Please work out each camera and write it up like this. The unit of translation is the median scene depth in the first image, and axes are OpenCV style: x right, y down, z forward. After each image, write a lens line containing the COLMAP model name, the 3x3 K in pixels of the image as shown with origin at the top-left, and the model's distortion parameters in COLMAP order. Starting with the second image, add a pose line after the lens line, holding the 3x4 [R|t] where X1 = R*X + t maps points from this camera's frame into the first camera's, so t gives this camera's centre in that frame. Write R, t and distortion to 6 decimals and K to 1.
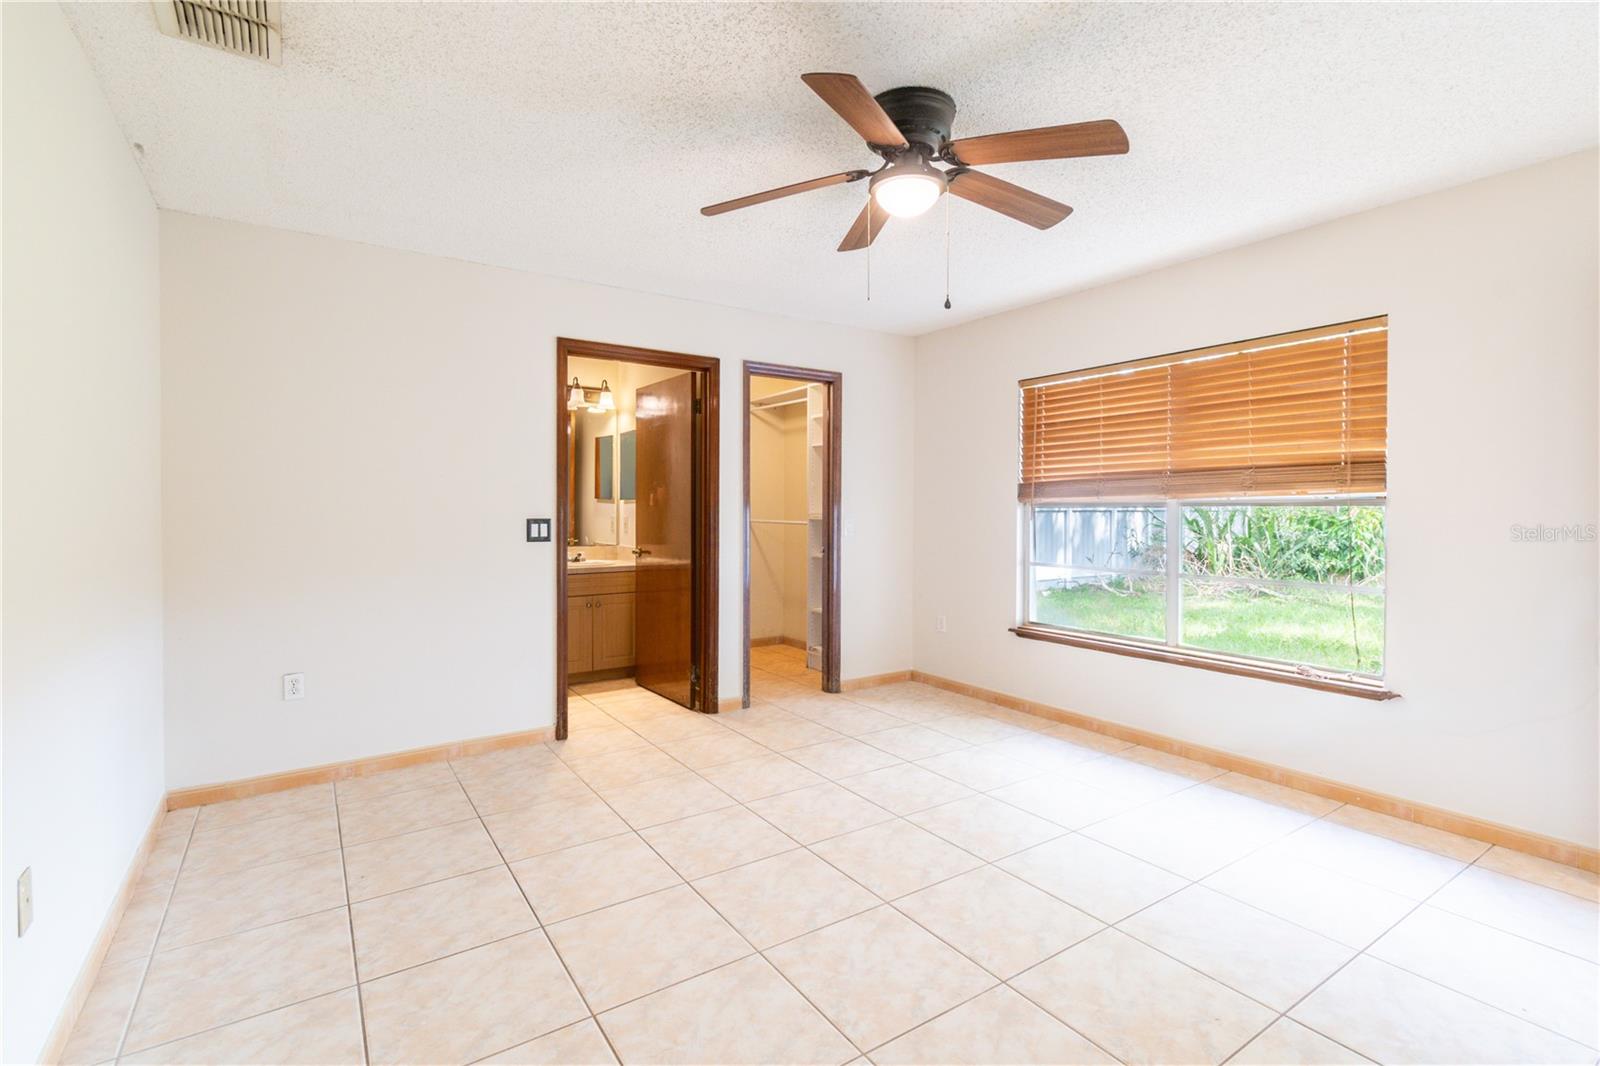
lens RADIAL K [[740.2, 0, 803.8], [0, 740.2, 516.0], [0, 0, 1]] dist [0.003553, 0.000611]
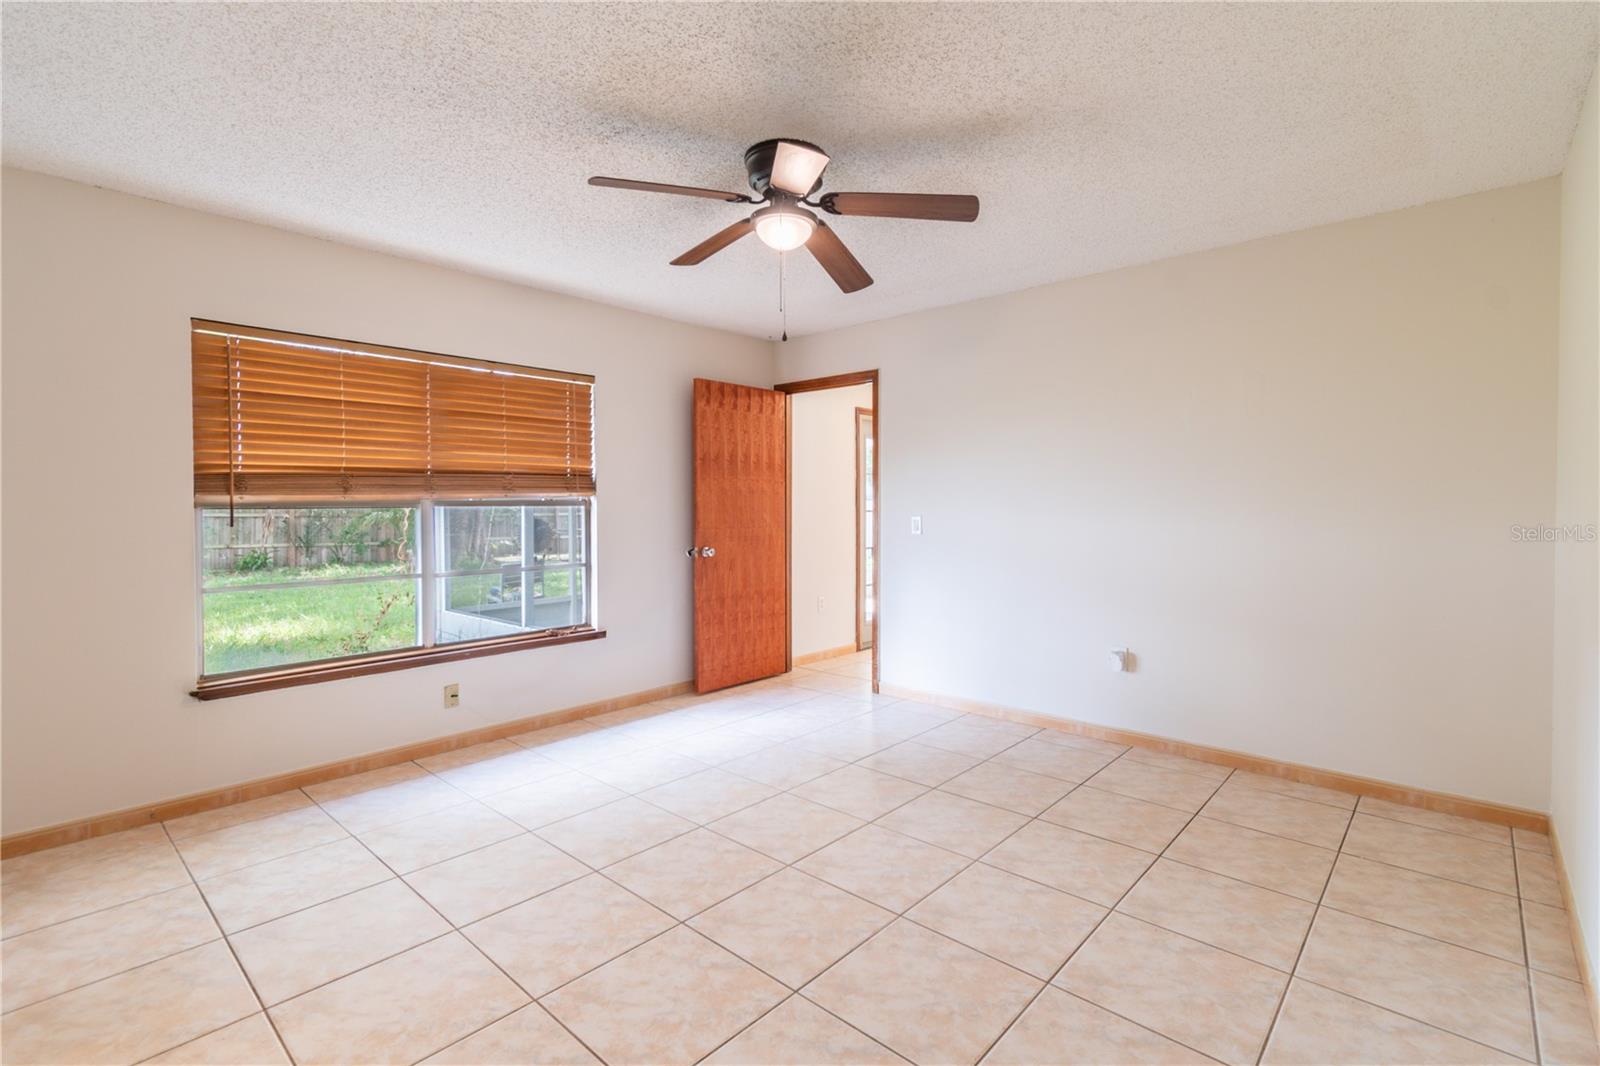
lens RADIAL K [[740.2, 0, 797.4], [0, 740.2, 533.4], [0, 0, 1]] dist [0.003553, 0.000611]
pose [[-0.225134, -0.045694, 0.973256, -0.729860], [0.003289, 0.998858, 0.047657, -0.029566], [-0.974322, 0.013930, -0.224727, 0.941213]]
